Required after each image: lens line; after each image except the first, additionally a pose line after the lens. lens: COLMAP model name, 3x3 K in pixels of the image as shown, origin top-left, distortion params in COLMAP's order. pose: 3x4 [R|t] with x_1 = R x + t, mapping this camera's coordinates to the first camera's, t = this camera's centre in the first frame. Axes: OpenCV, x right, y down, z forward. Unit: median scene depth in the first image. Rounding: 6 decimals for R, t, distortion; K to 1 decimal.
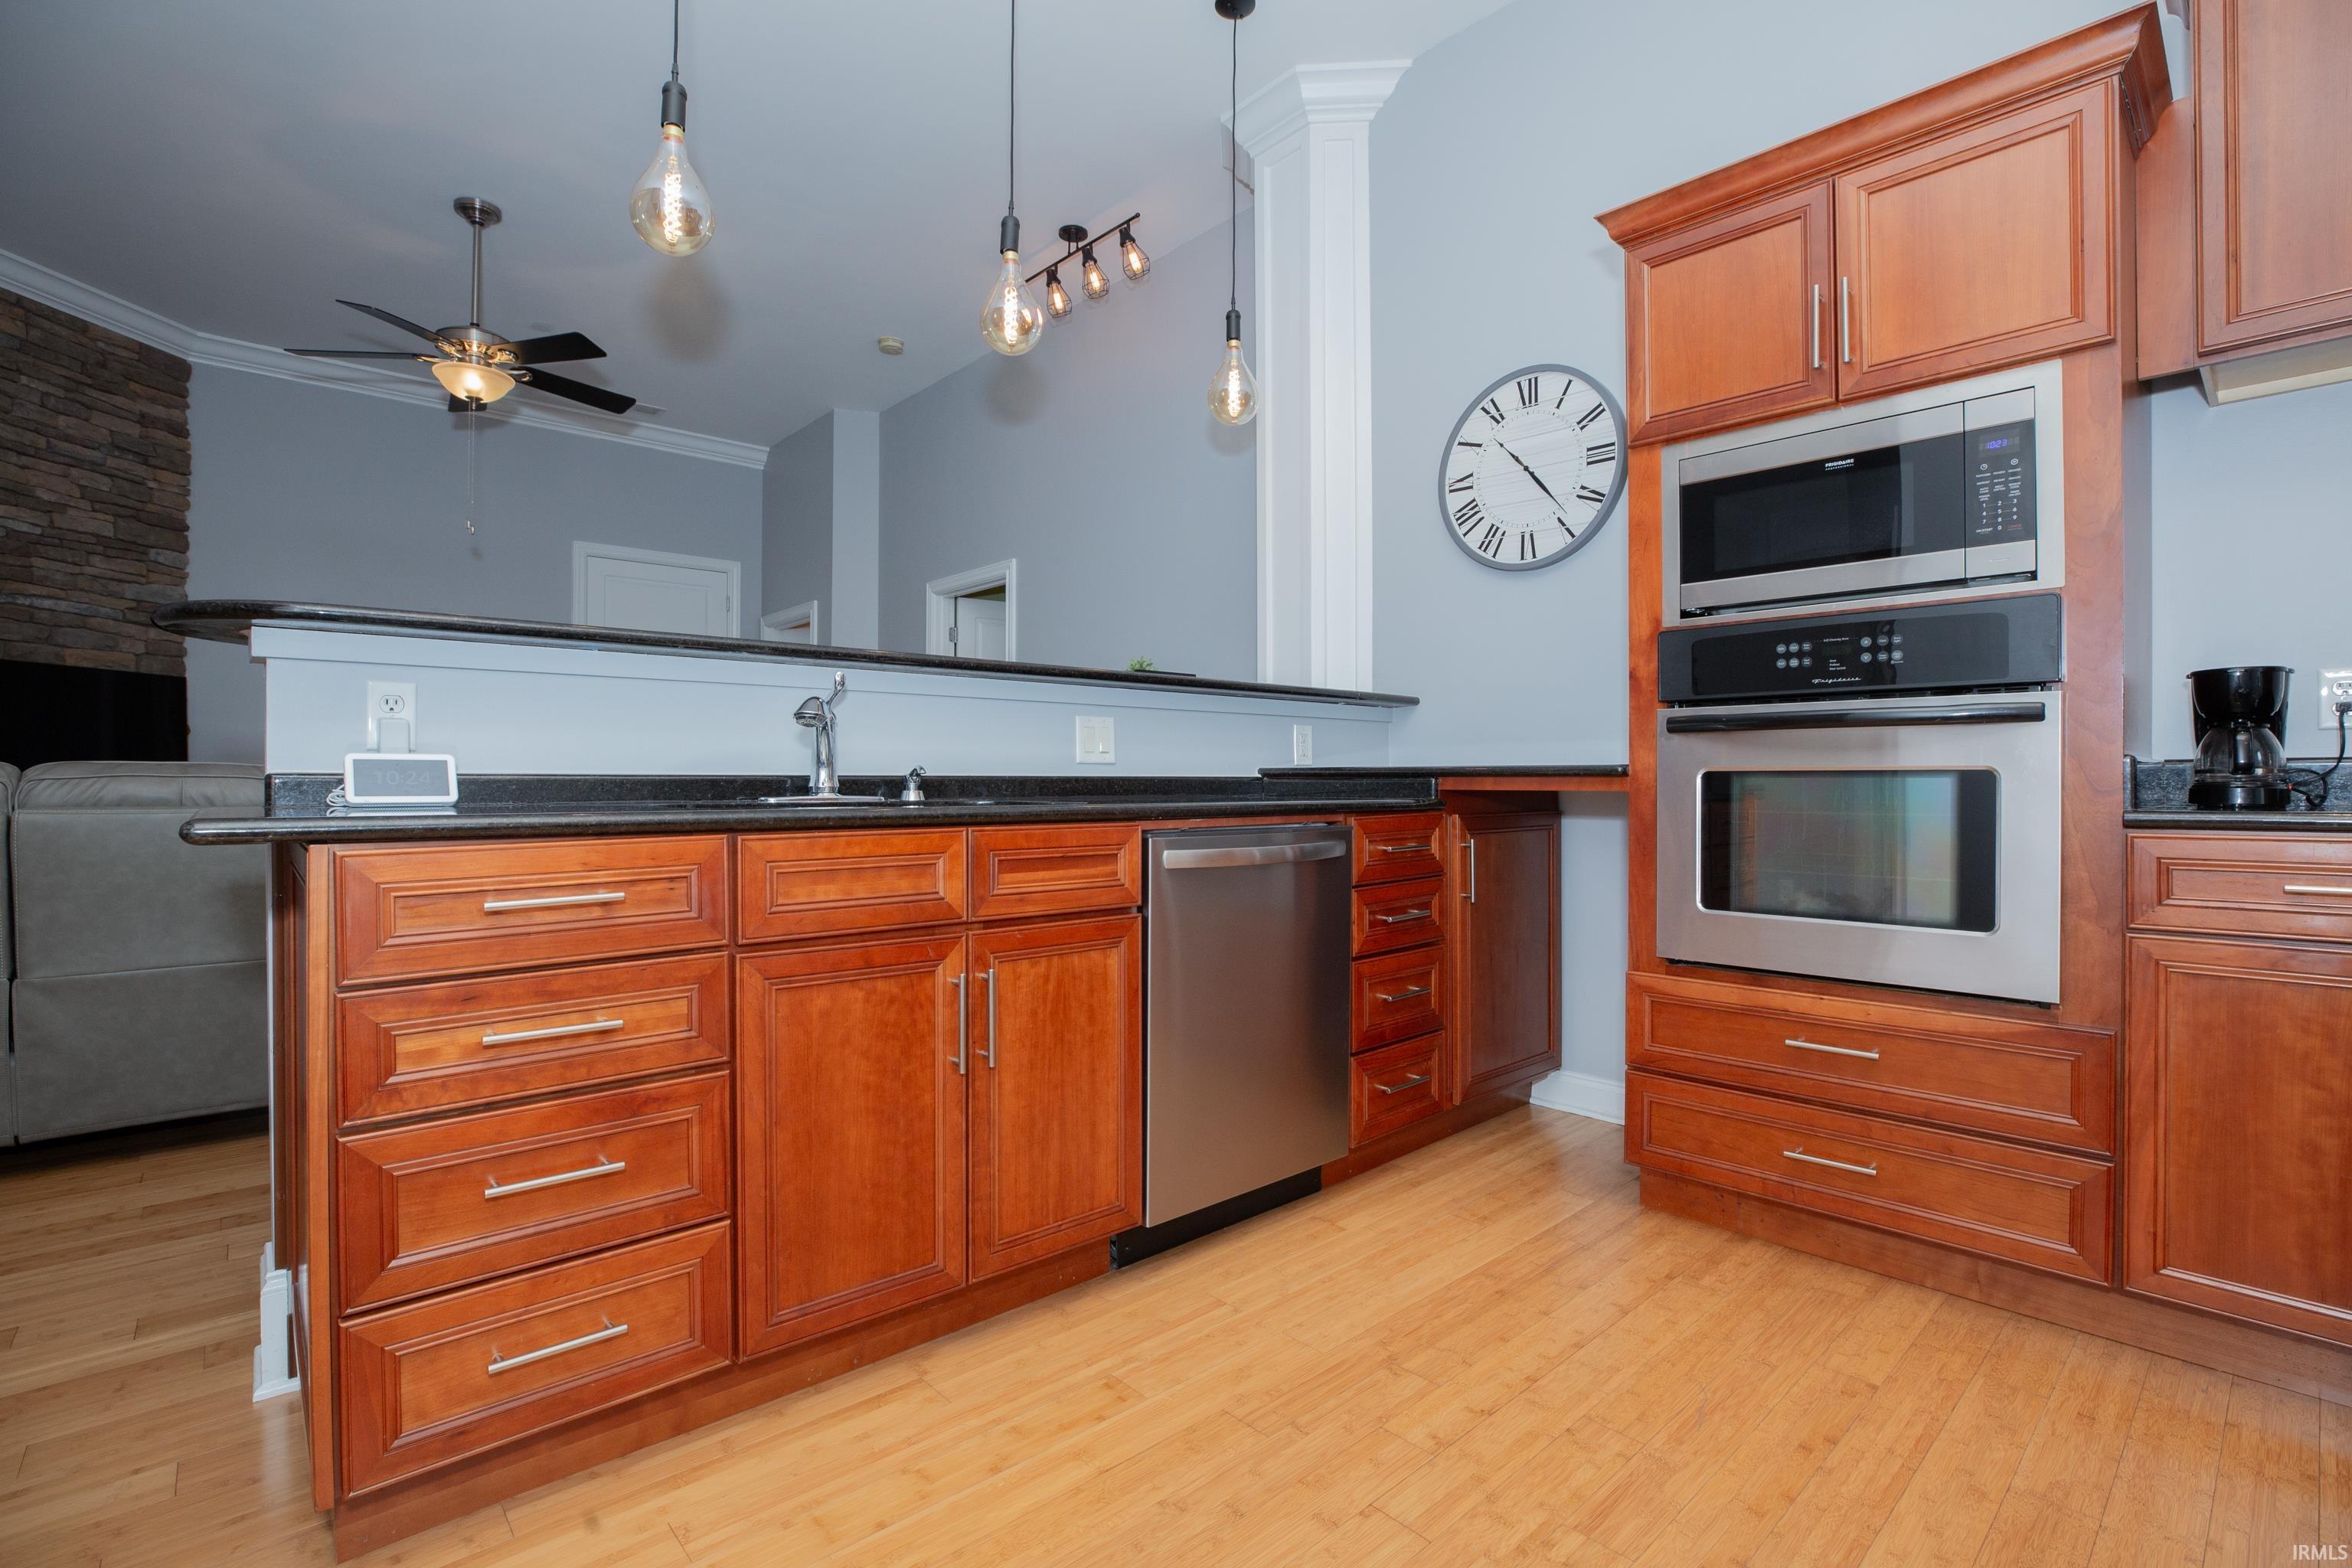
lens RADIAL K [[1078.2, 0, 1169.0], [0, 1078.2, 783.6], [0, 0, 1]] dist [-0.047702, 0.014752]
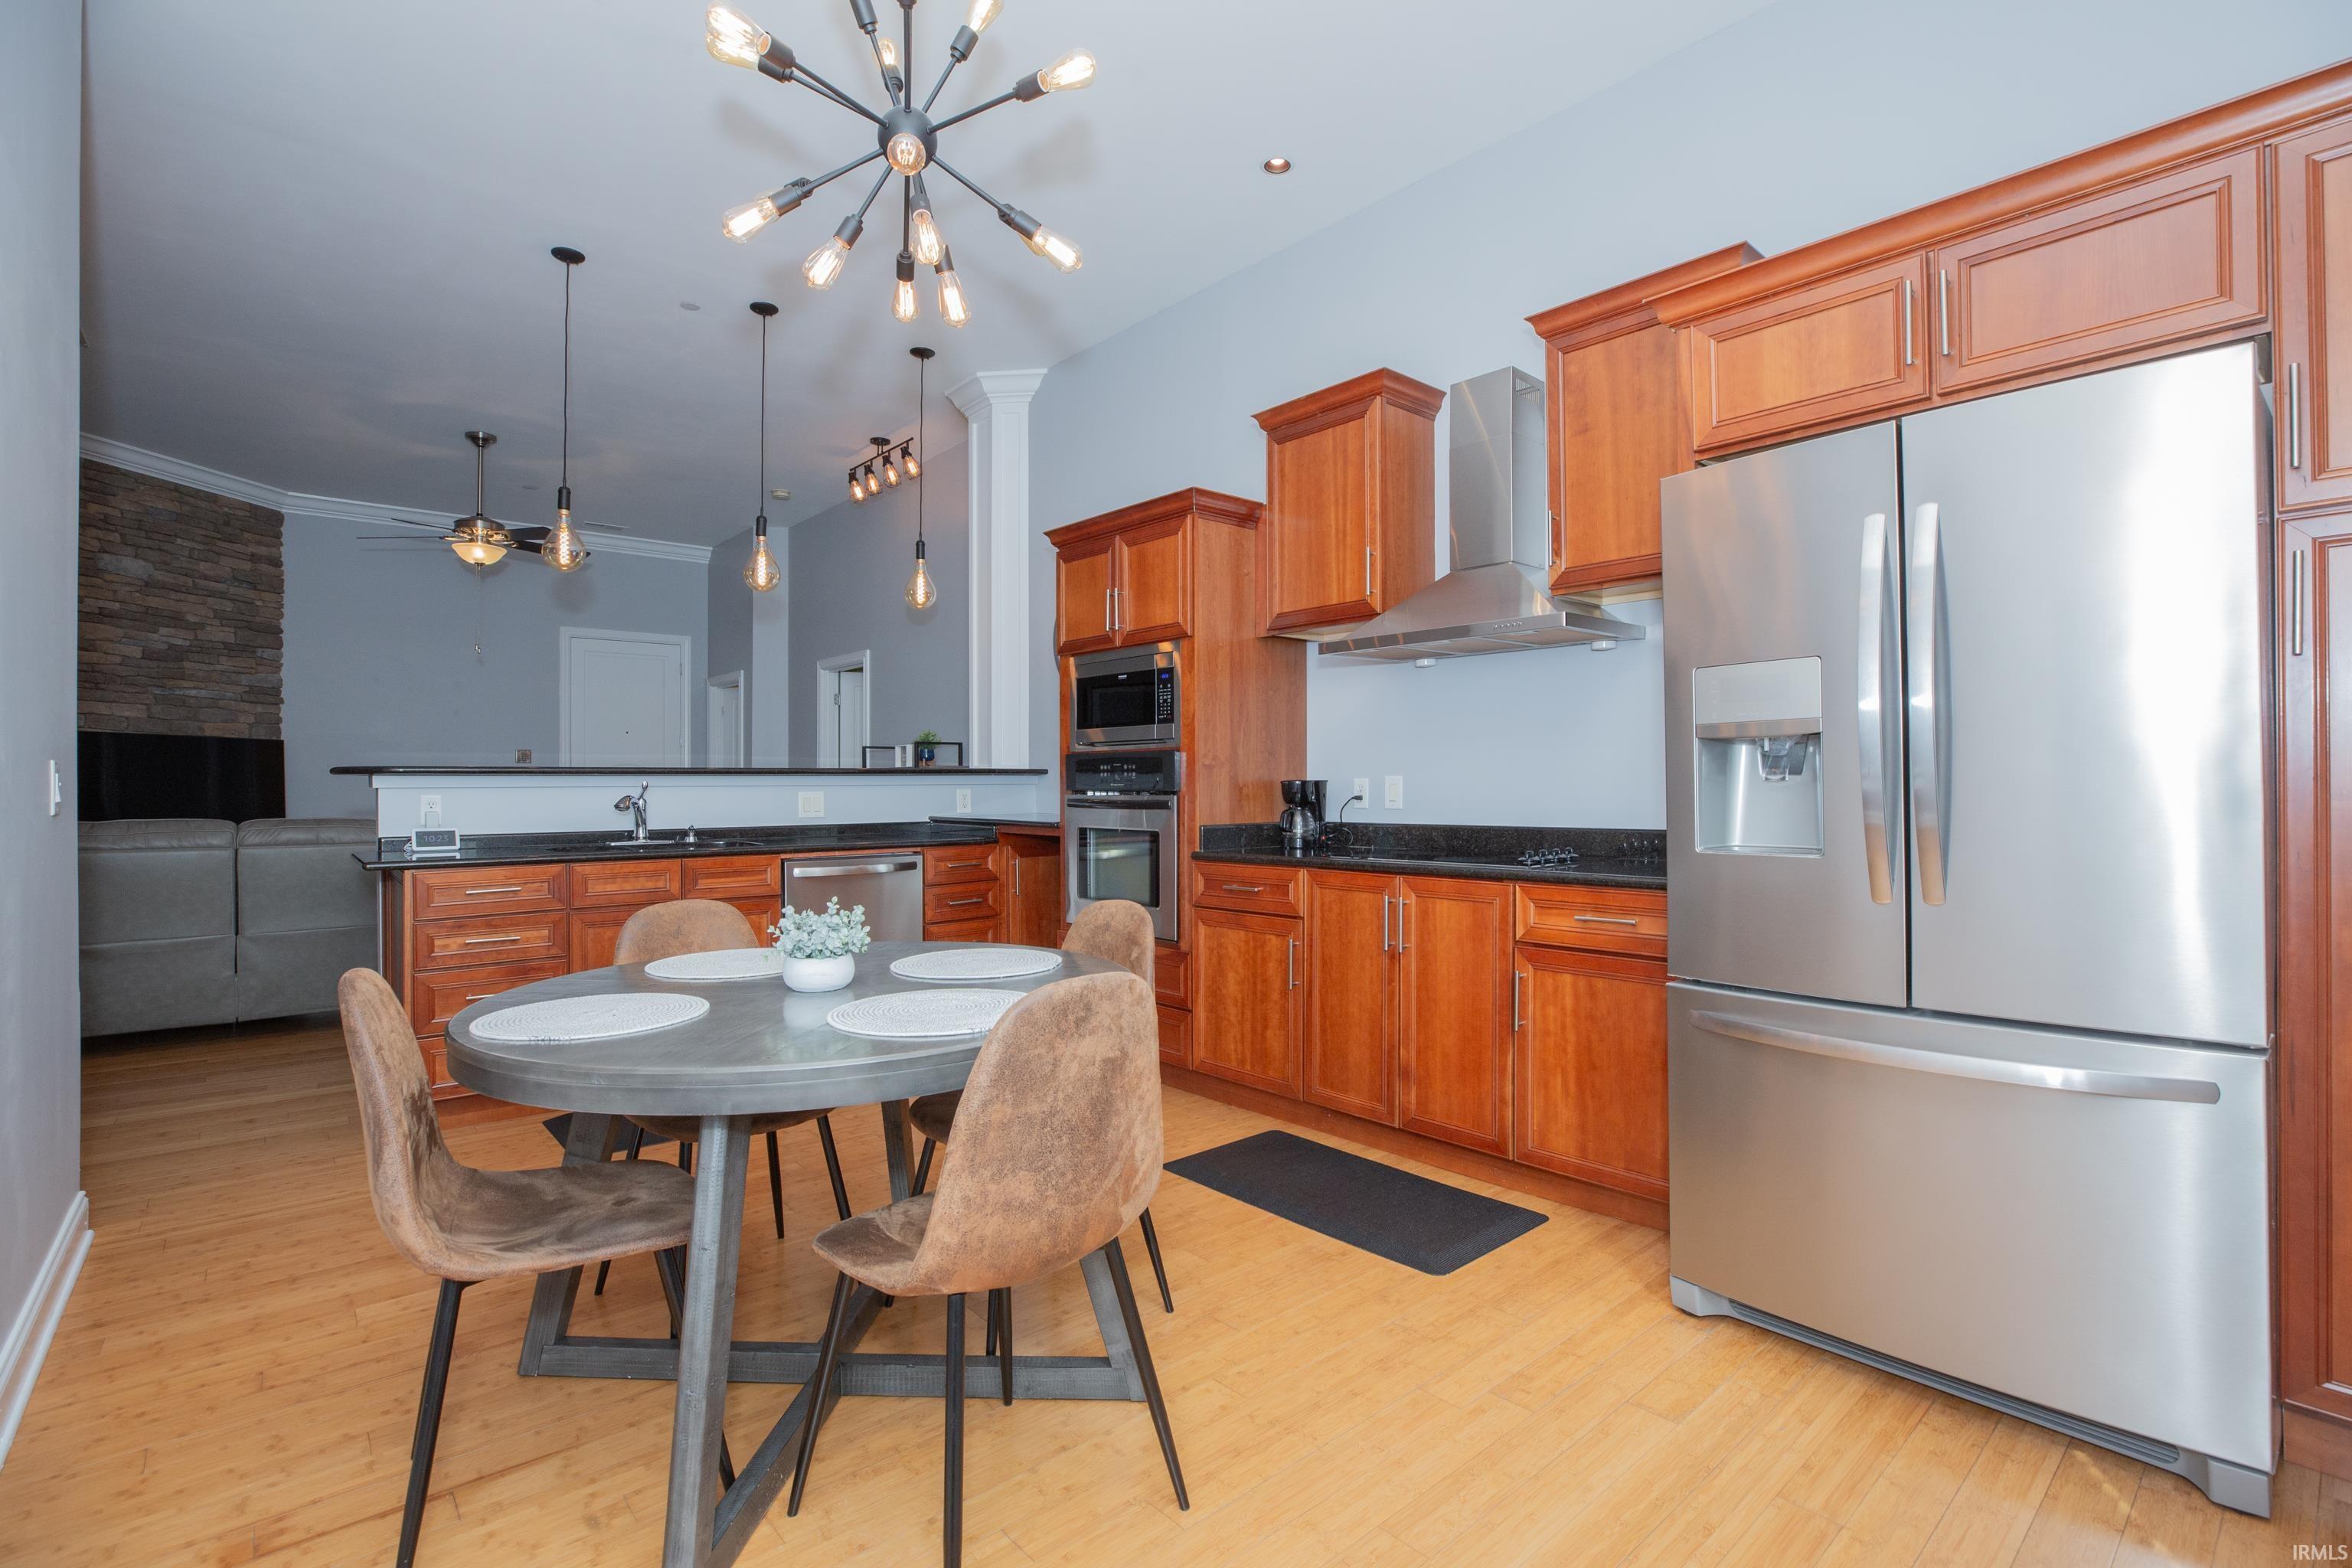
lens RADIAL K [[1078.2, 0, 1169.0], [0, 1078.2, 783.6], [0, 0, 1]] dist [-0.047702, 0.014752]
pose [[0.999799, -0.003987, -0.019667, 0.476546], [0.003978, 0.999992, -0.000527, -0.060741], [0.019669, 0.000448, 0.999806, -0.661417]]
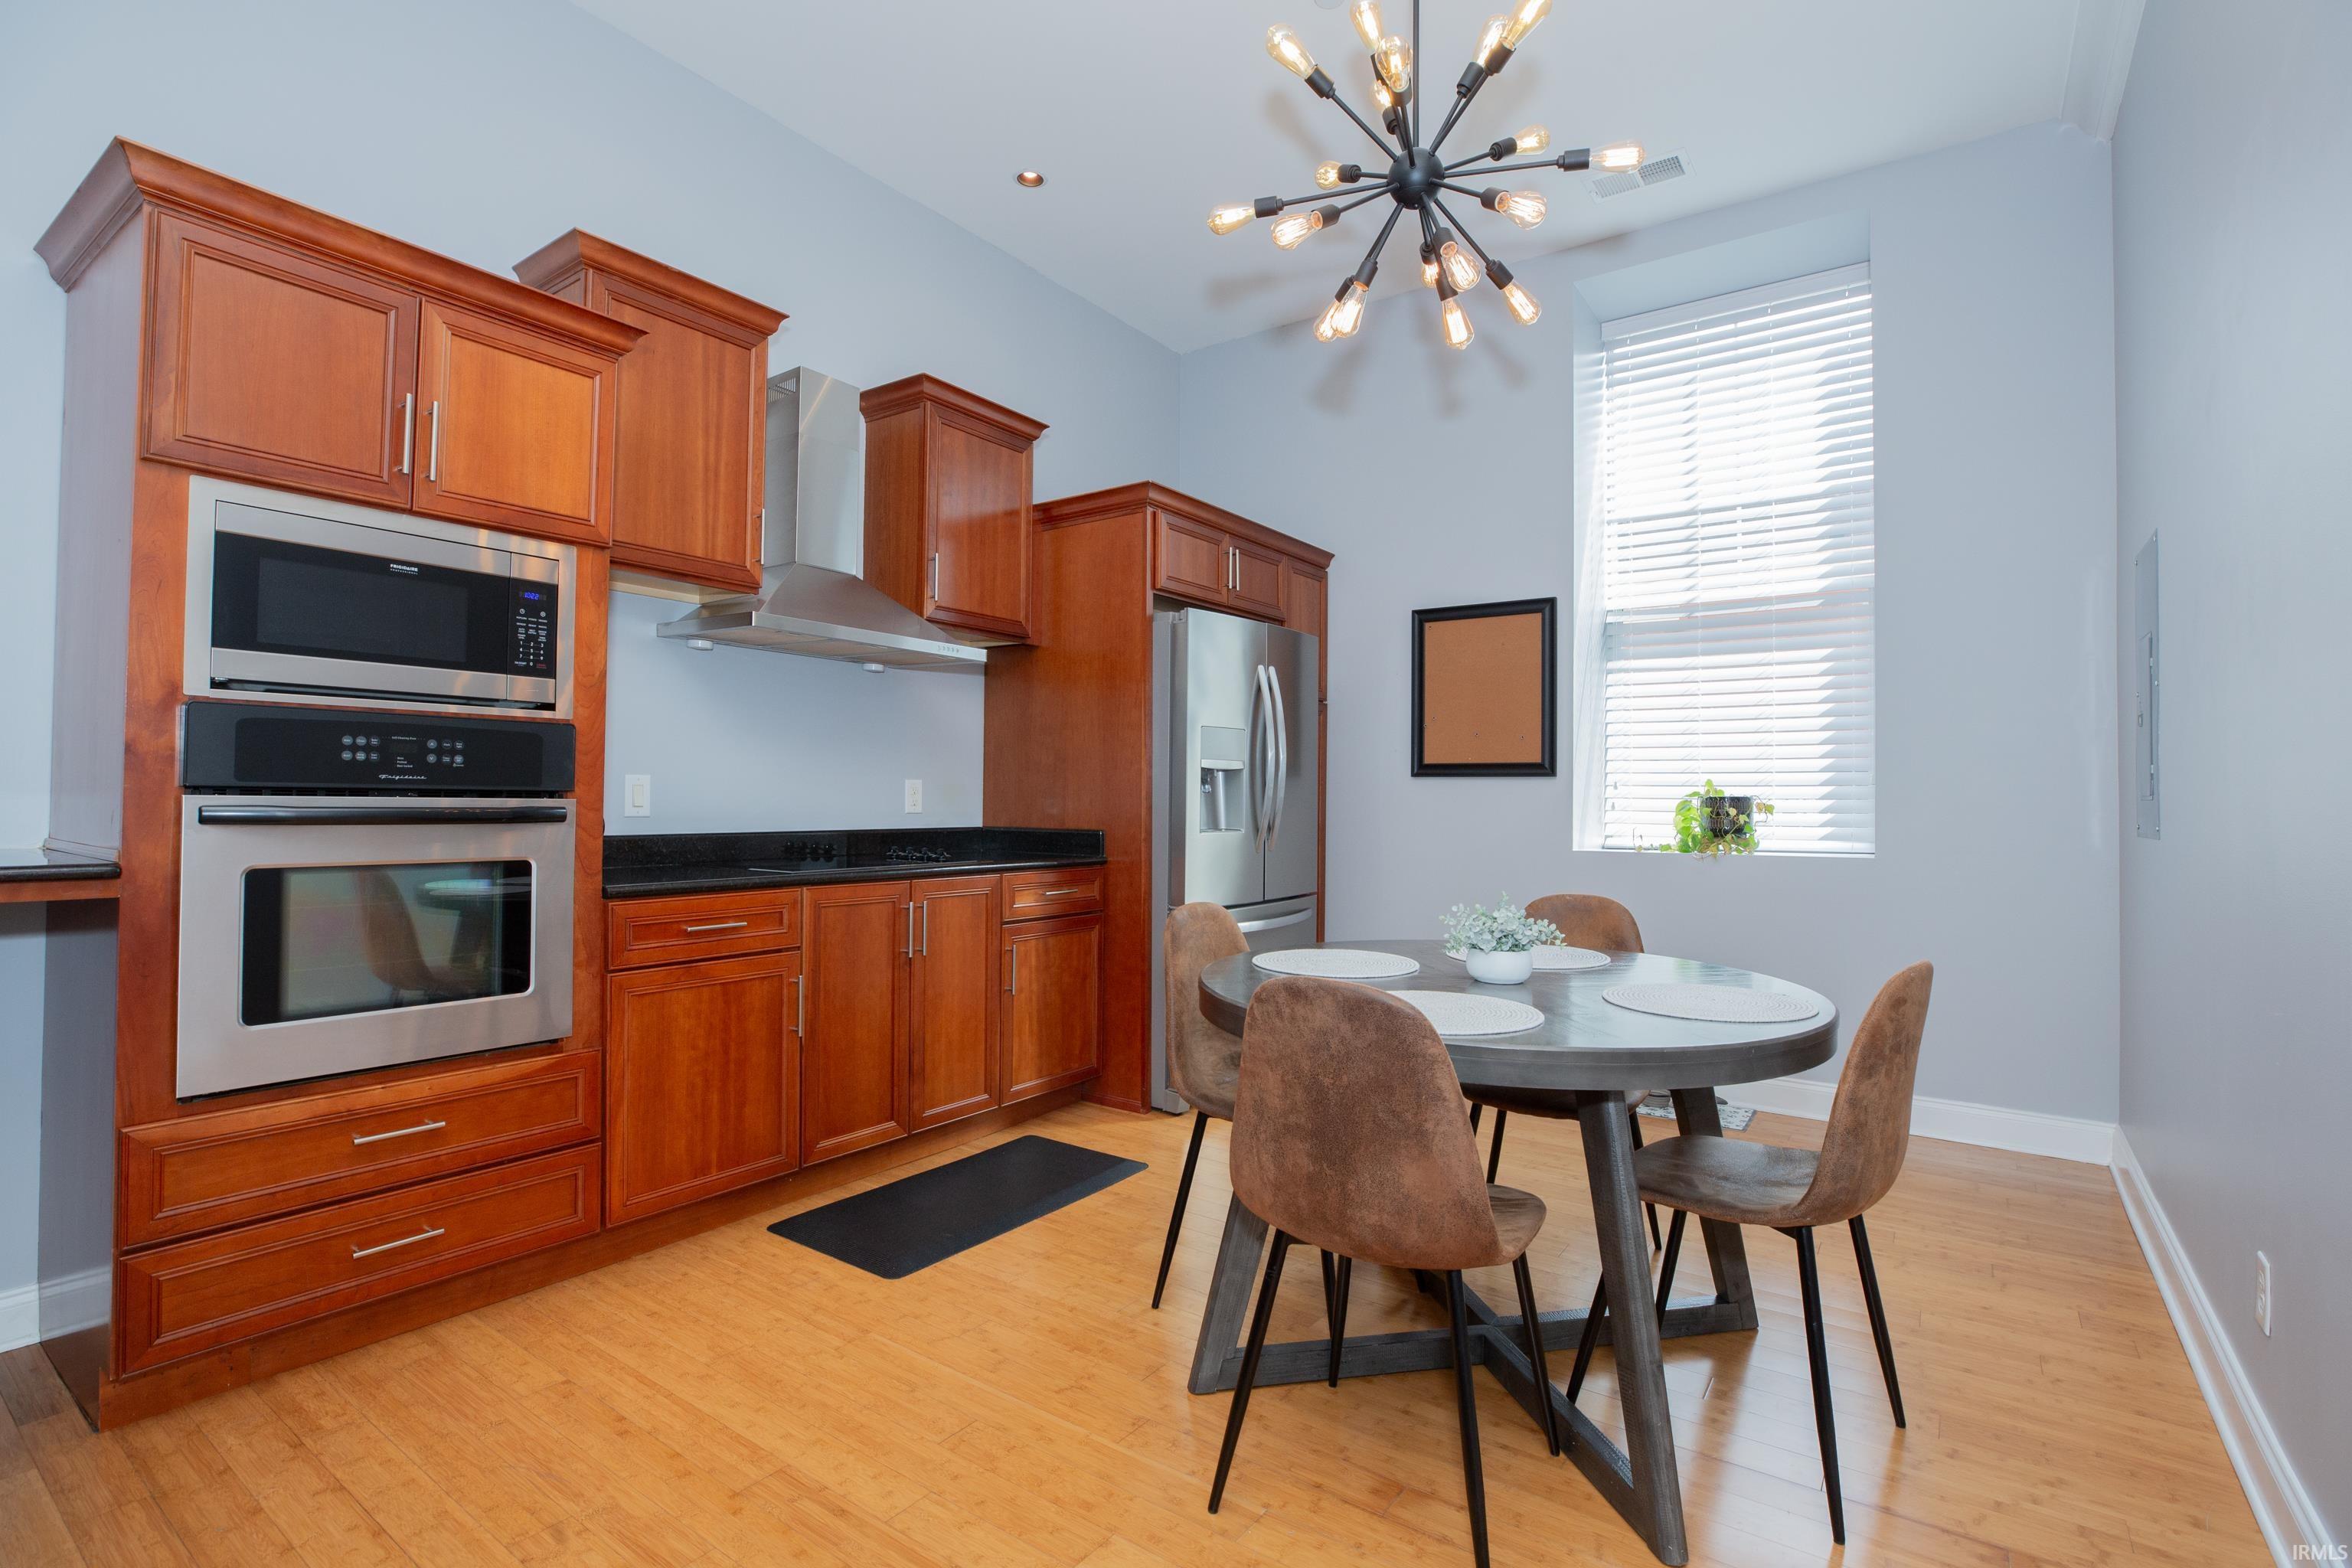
lens RADIAL K [[1078.2, 0, 1172.0], [0, 1078.2, 802.3], [0, 0, 1]] dist [-0.029239, -0.000099]
pose [[-0.210758, 0.003556, 0.977532, -0.339314], [-0.005069, 0.999976, -0.004730, -0.044436], [-0.977525, -0.005952, -0.210735, 0.298461]]
